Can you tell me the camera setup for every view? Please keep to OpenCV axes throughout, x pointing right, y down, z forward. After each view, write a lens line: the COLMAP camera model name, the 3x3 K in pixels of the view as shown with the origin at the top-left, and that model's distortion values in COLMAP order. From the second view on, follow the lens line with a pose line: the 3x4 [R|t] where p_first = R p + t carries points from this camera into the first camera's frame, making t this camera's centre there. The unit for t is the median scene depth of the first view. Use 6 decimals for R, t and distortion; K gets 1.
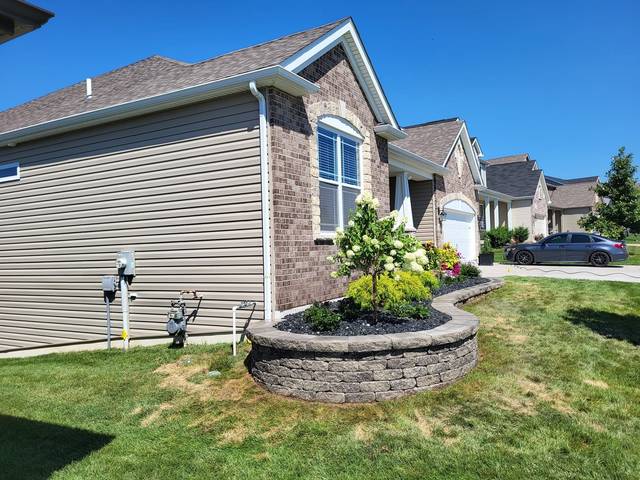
lens RADIAL K [[494.1, 0, 322.4], [0, 494.1, 240.8], [0, 0, 1]] dist [0.052500, -0.048869]
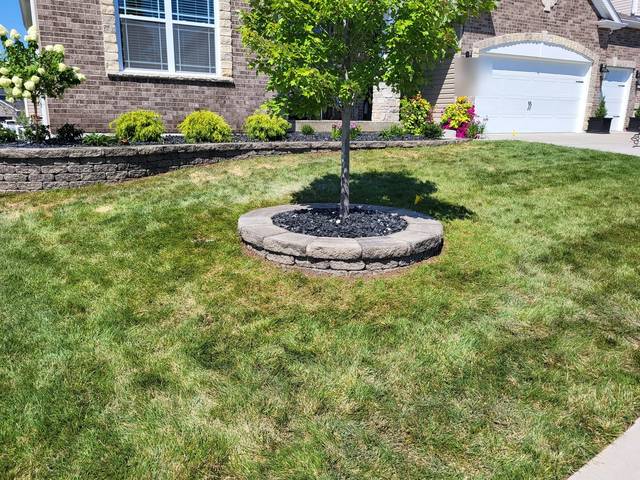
lens RADIAL K [[494.1, 0, 321.1], [0, 494.1, 242.3], [0, 0, 1]] dist [0.052500, -0.048869]
pose [[0.844471, 0.178380, -0.505023, 1.035585], [-0.035495, 0.959476, 0.279546, 0.027395], [0.534423, -0.218143, 0.816582, 0.252014]]
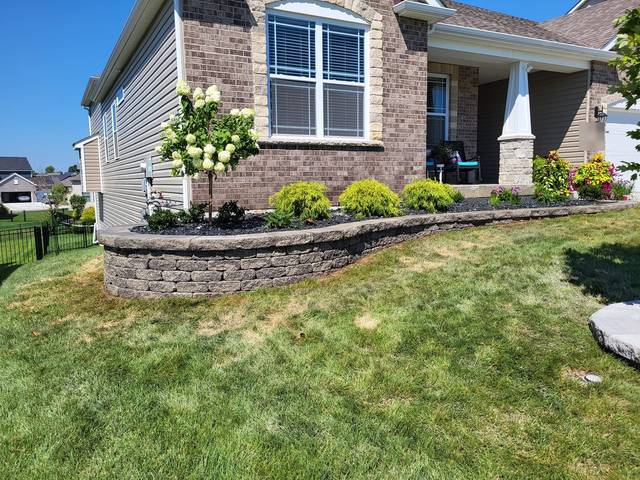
lens RADIAL K [[494.1, 0, 322.2], [0, 494.1, 235.2], [0, 0, 1]] dist [0.052500, -0.048869]
pose [[0.849709, 0.080279, -0.521105, 0.600969], [-0.005043, 0.989533, 0.144220, 0.035489], [0.527228, -0.119917, 0.841220, 0.248683]]
